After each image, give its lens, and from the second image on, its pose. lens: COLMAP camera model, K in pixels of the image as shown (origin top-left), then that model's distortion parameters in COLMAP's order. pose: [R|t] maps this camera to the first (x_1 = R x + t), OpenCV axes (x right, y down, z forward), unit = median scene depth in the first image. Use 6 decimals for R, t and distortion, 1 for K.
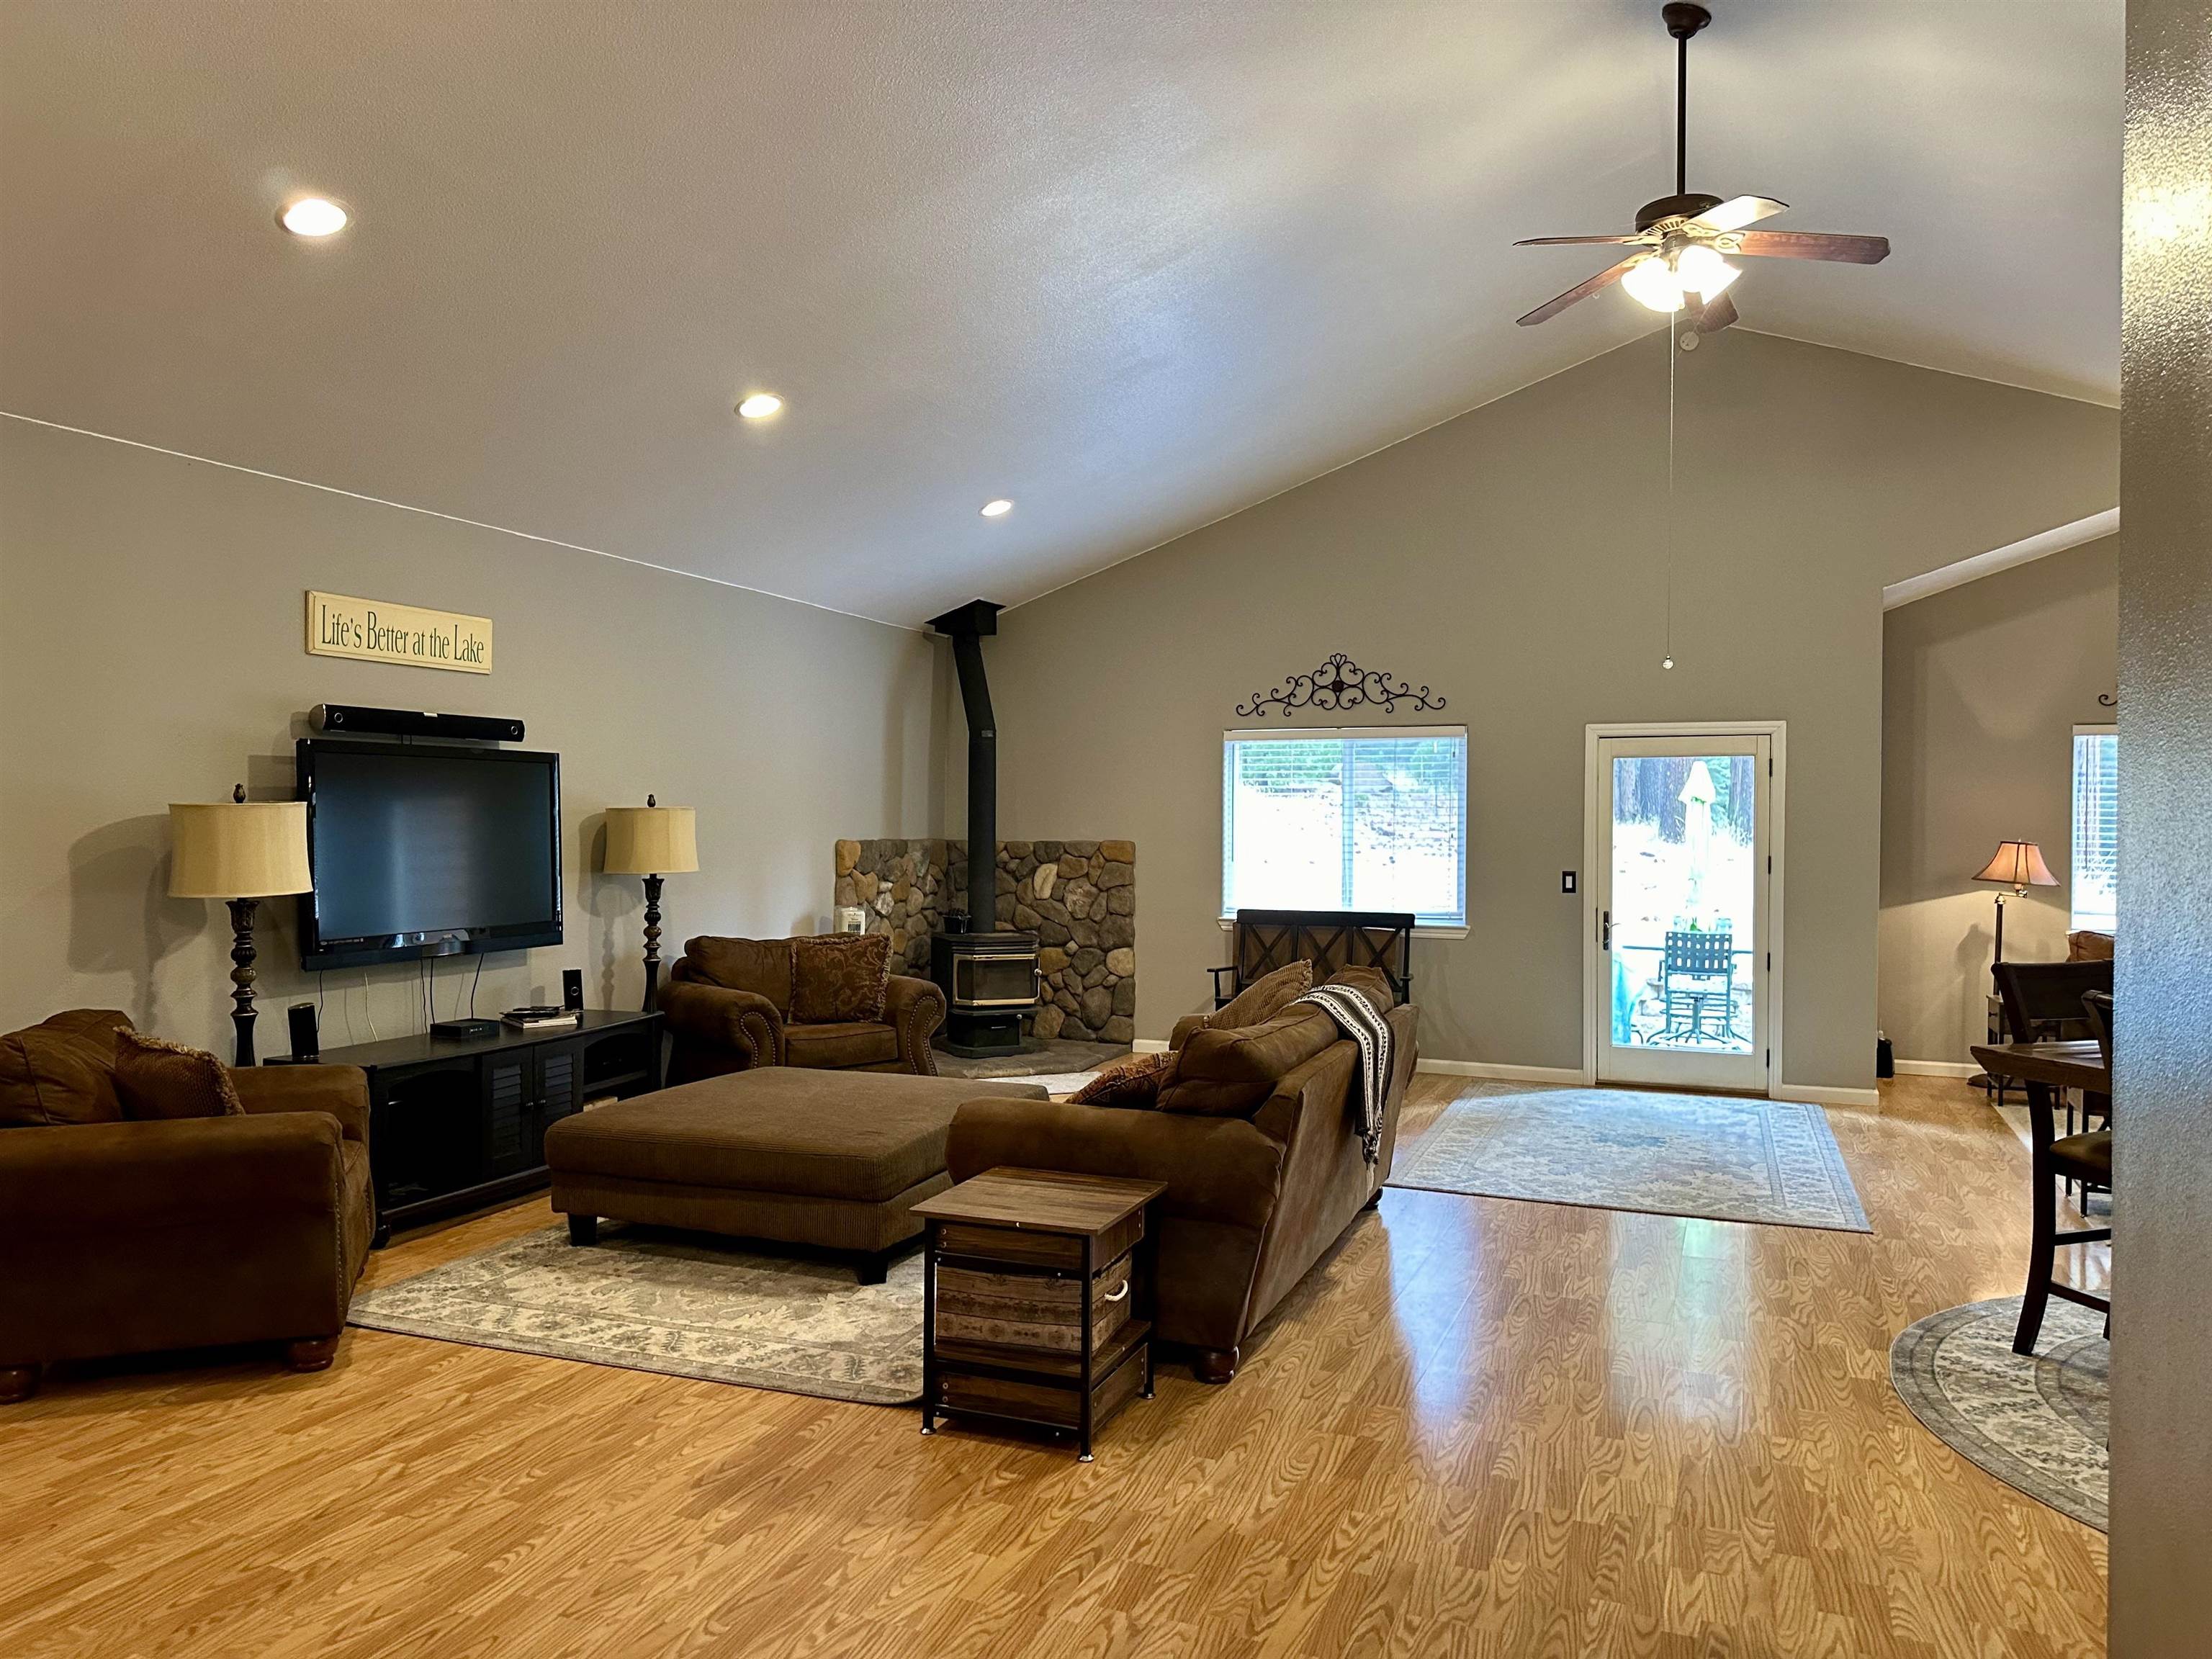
lens RADIAL K [[1557.5, 0, 1116.1], [0, 1557.5, 834.5], [0, 0, 1]] dist [0.055842, -0.073621]
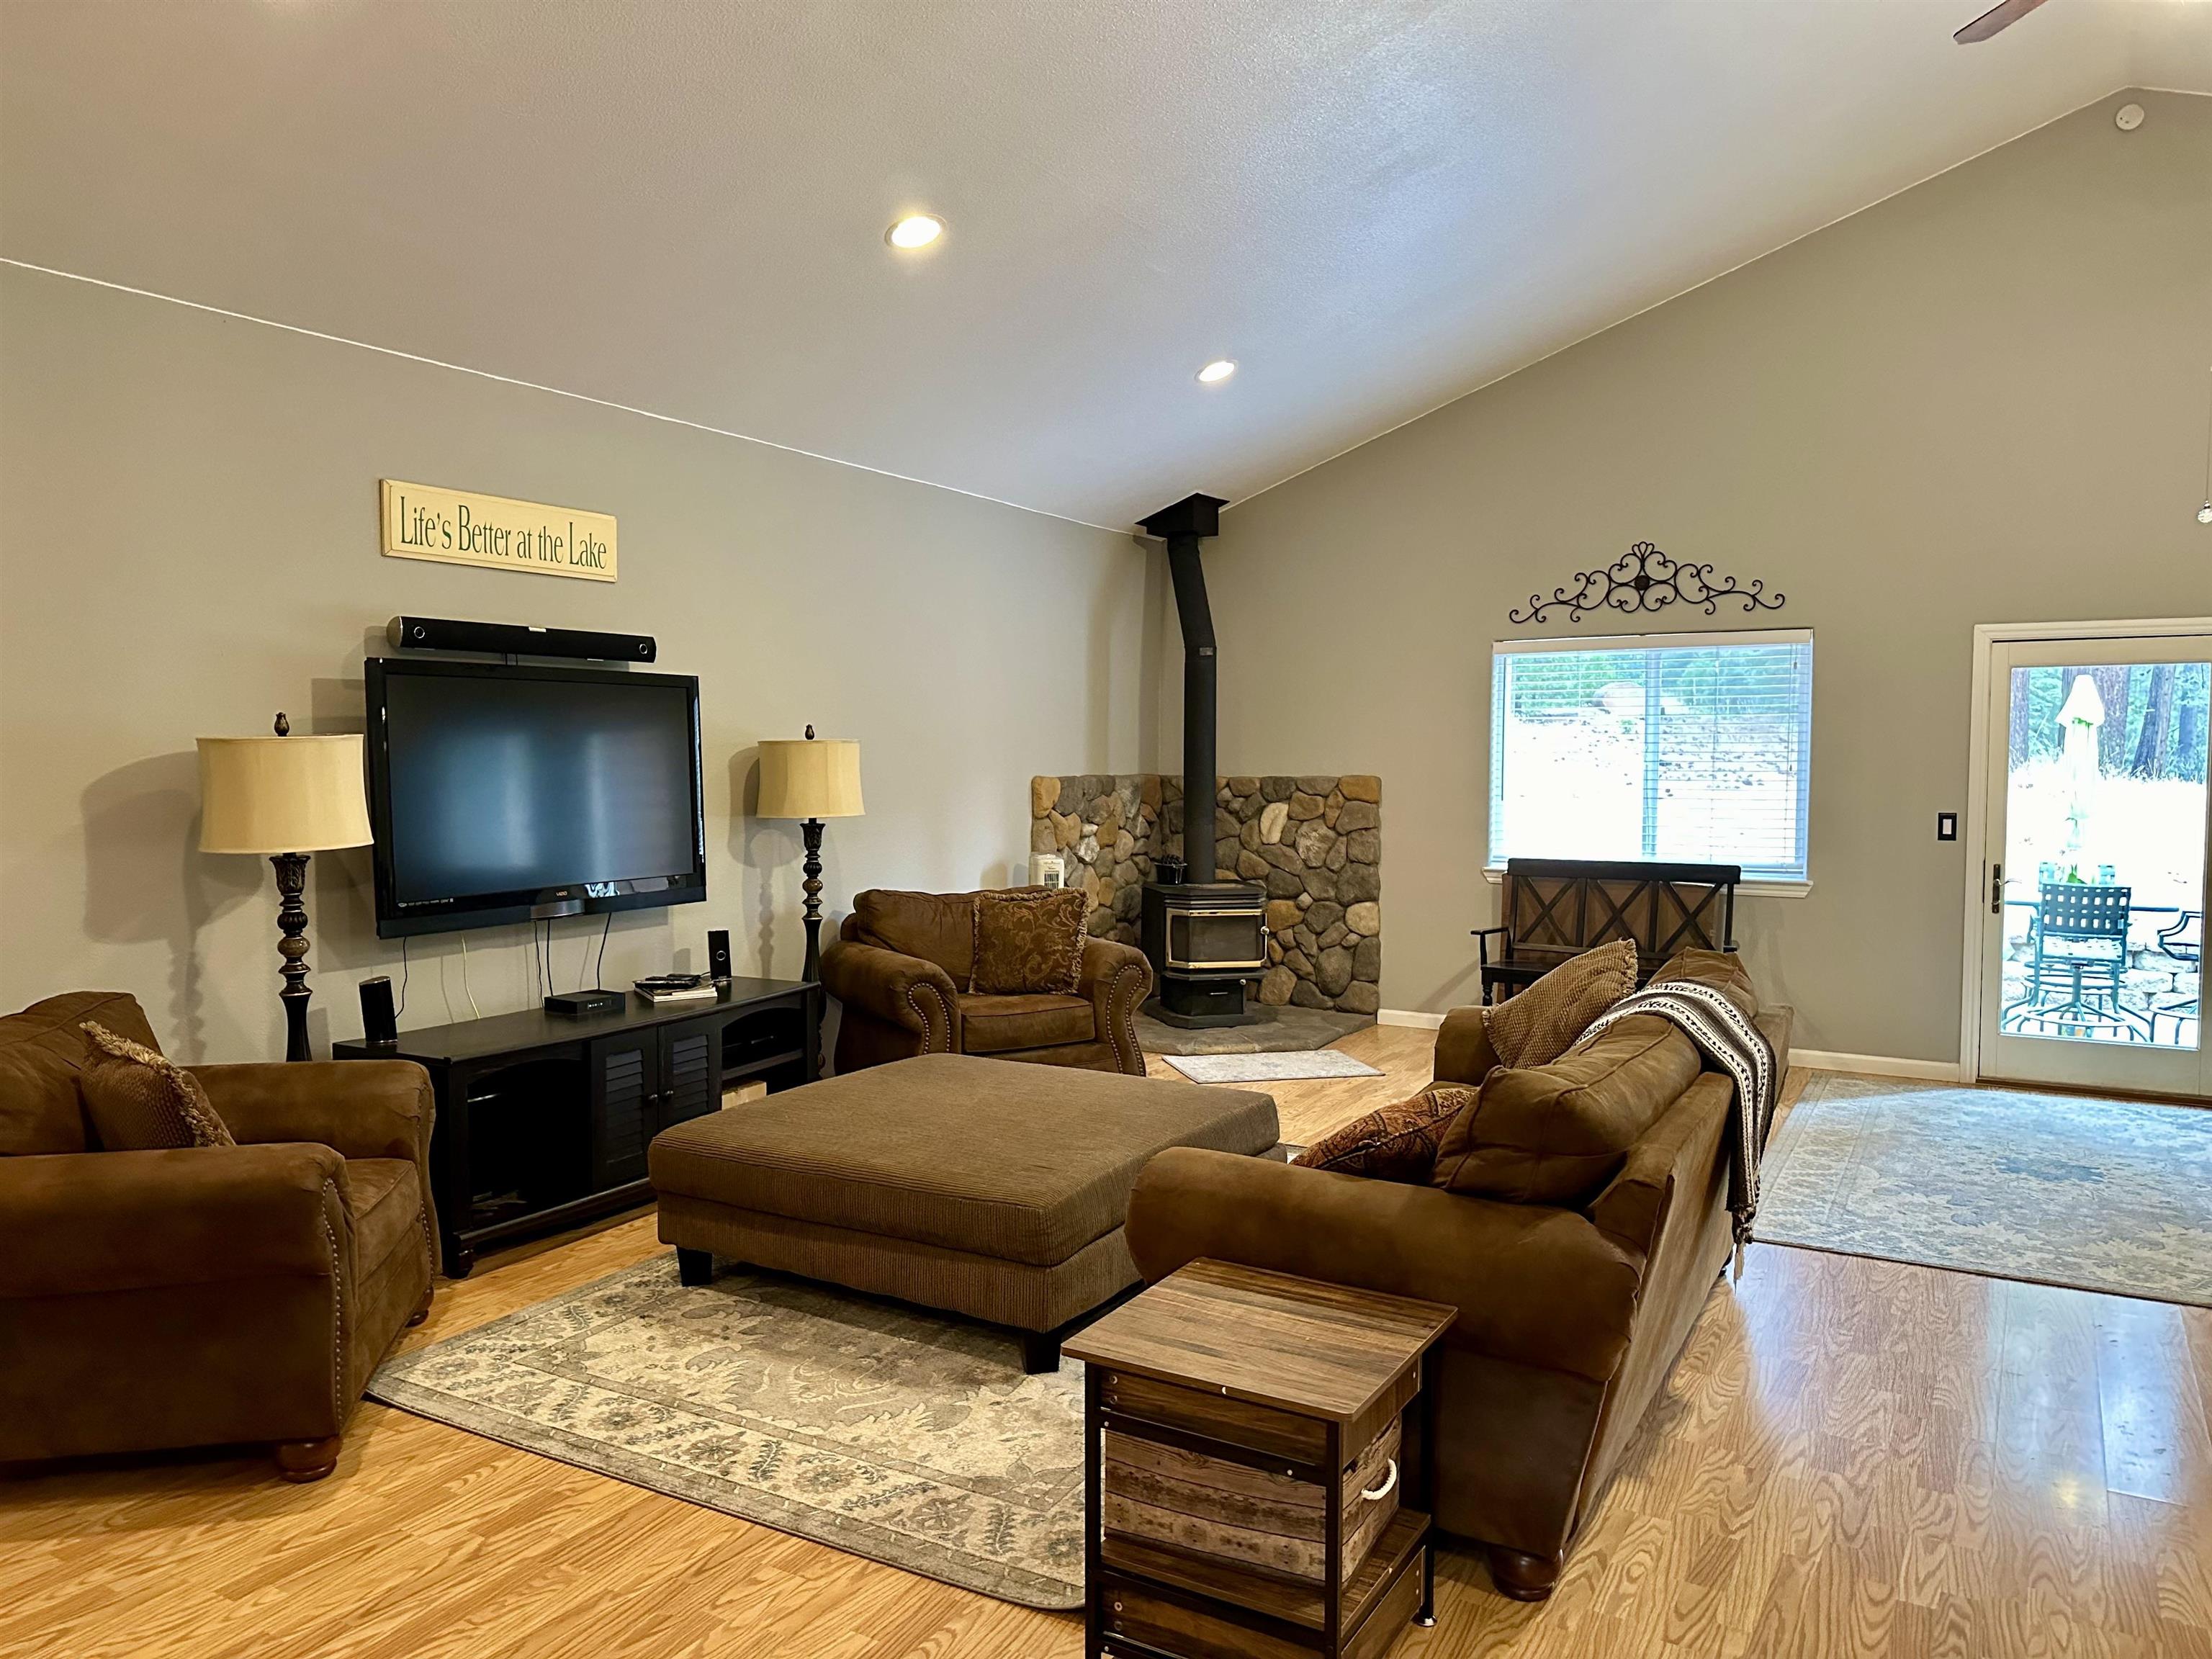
lens RADIAL K [[1557.5, 0, 1104.4], [0, 1557.5, 839.8], [0, 0, 1]] dist [0.055842, -0.073621]
pose [[0.987867, 0.003717, -0.155261, -0.009064], [0.003715, 0.998862, 0.047554, -0.003697], [0.155261, -0.047554, 0.986728, 0.259481]]
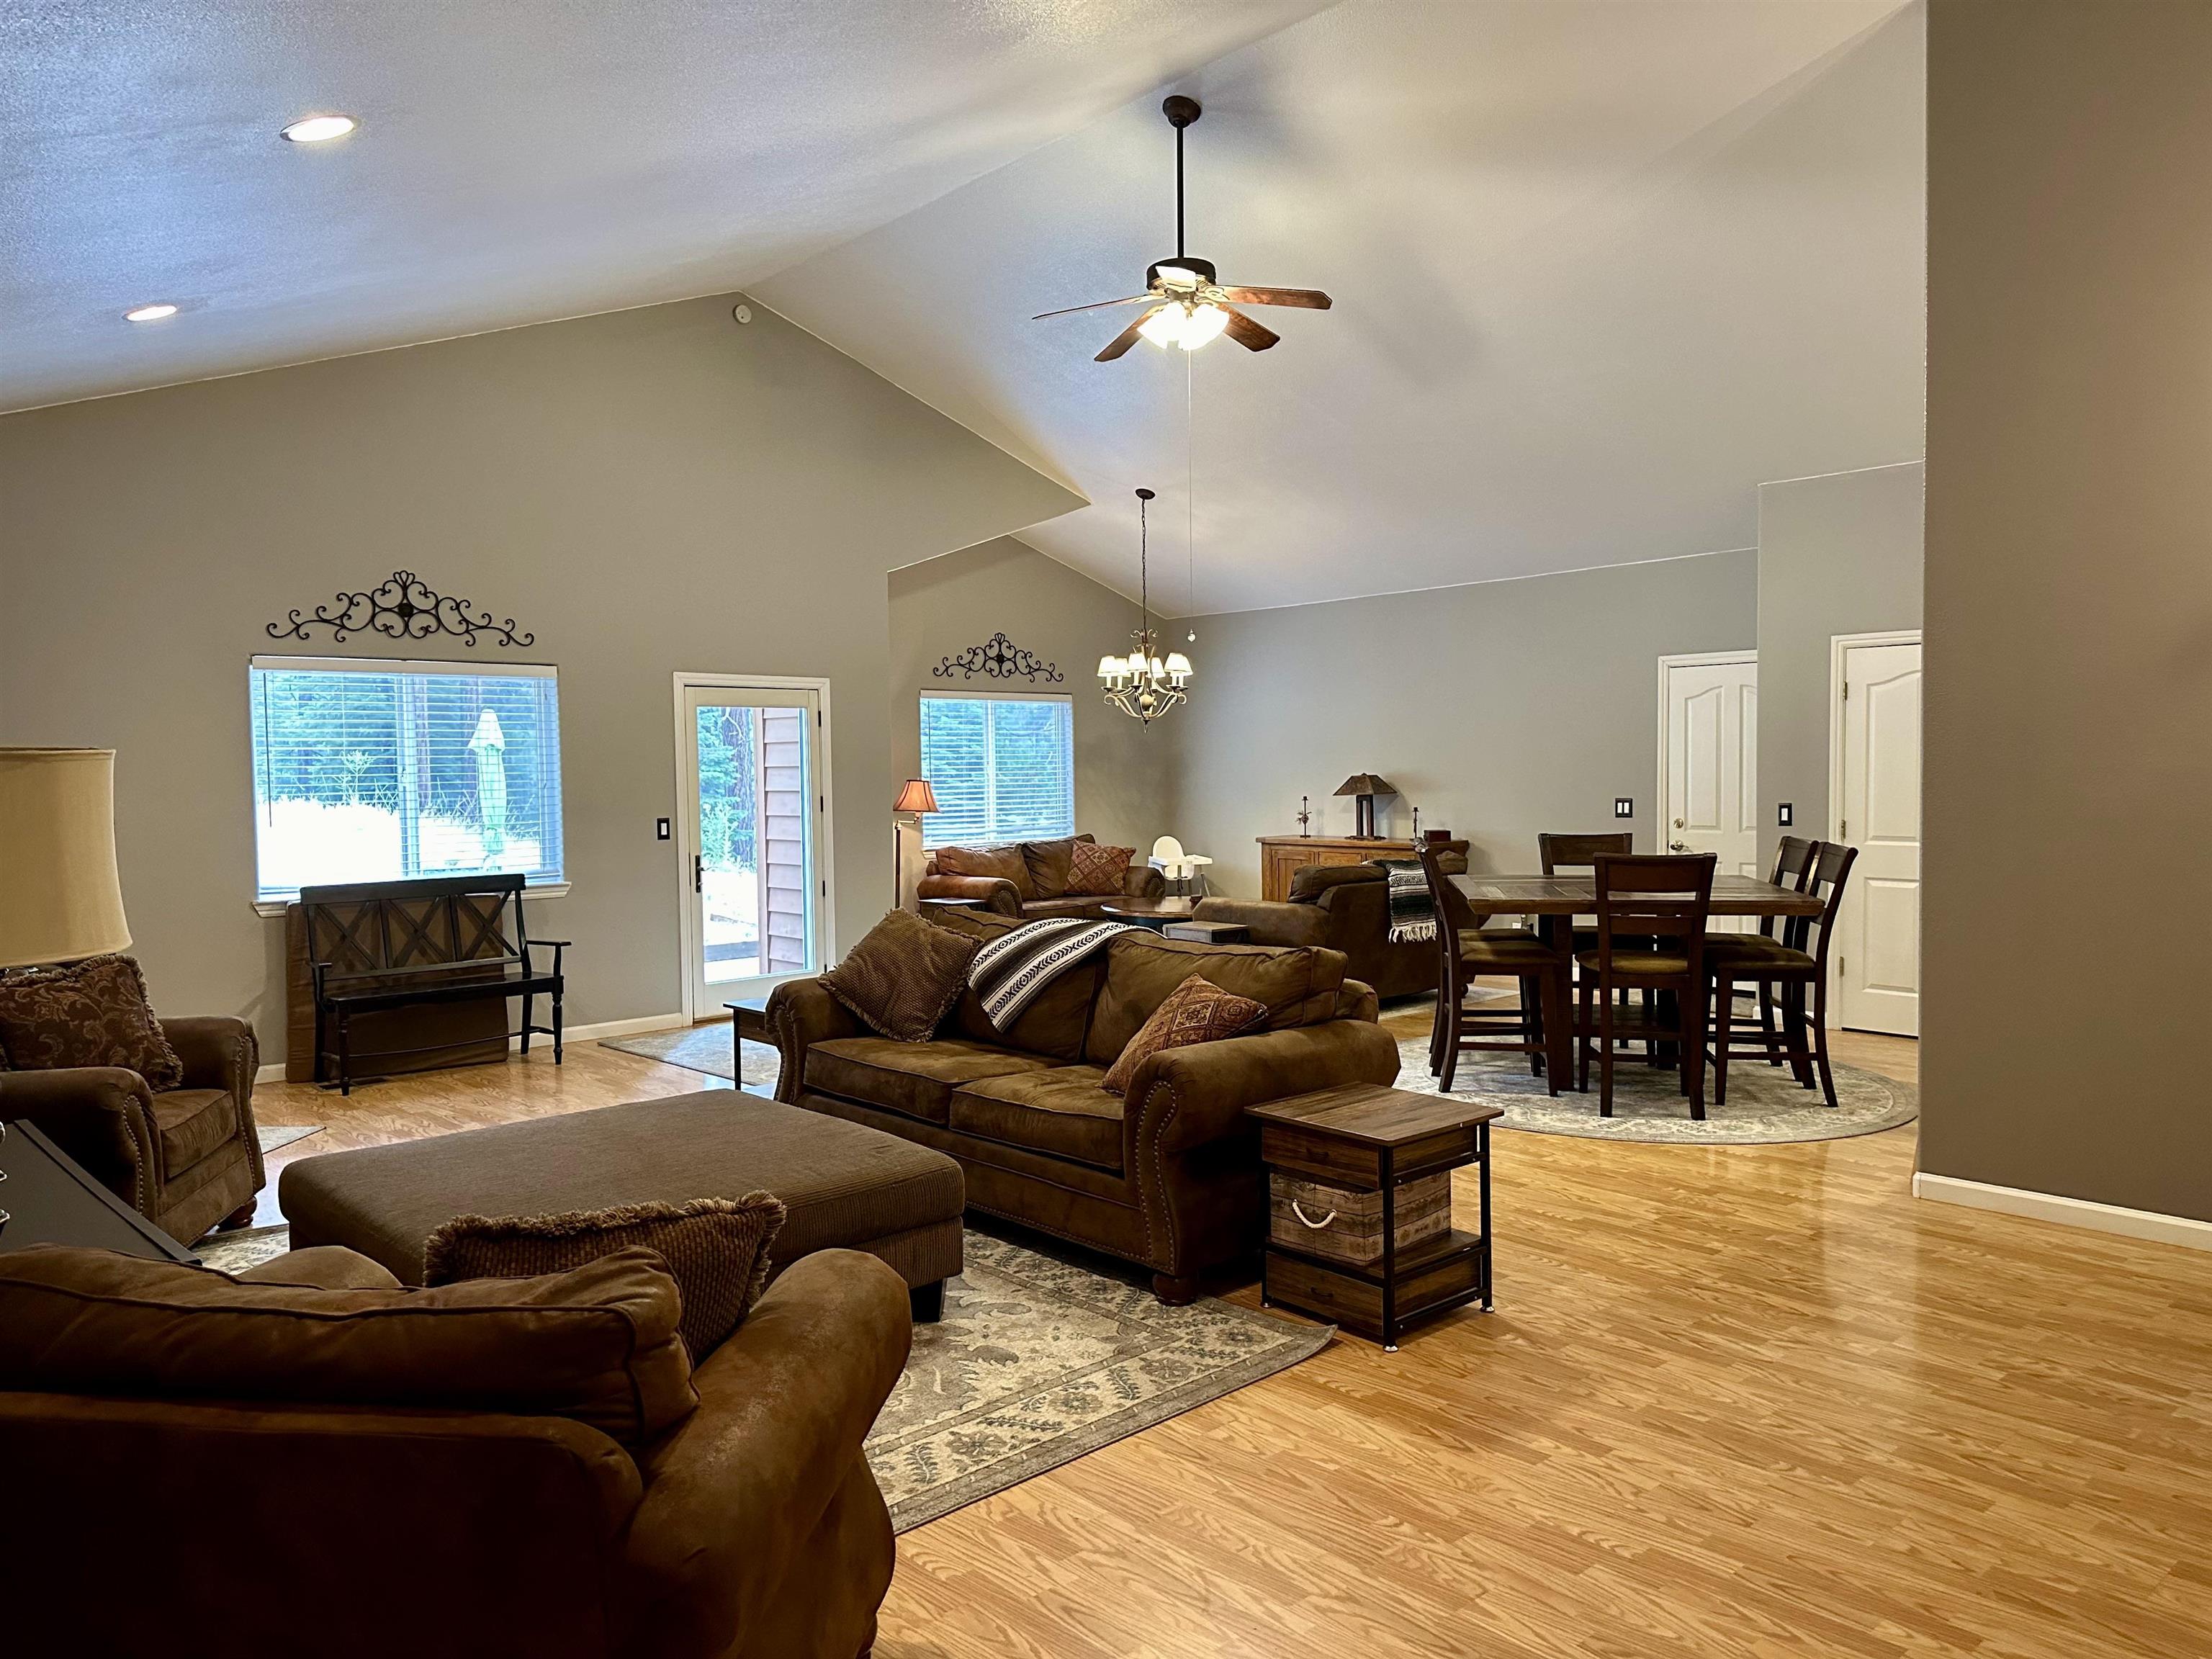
lens RADIAL K [[1557.5, 0, 1095.5], [0, 1557.5, 832.6], [0, 0, 1]] dist [0.055842, -0.073621]
pose [[0.438515, -0.047707, 0.897457, -0.808147], [0.024310, 0.998854, 0.041219, -0.003284], [-0.898395, 0.003742, 0.439173, 0.525058]]
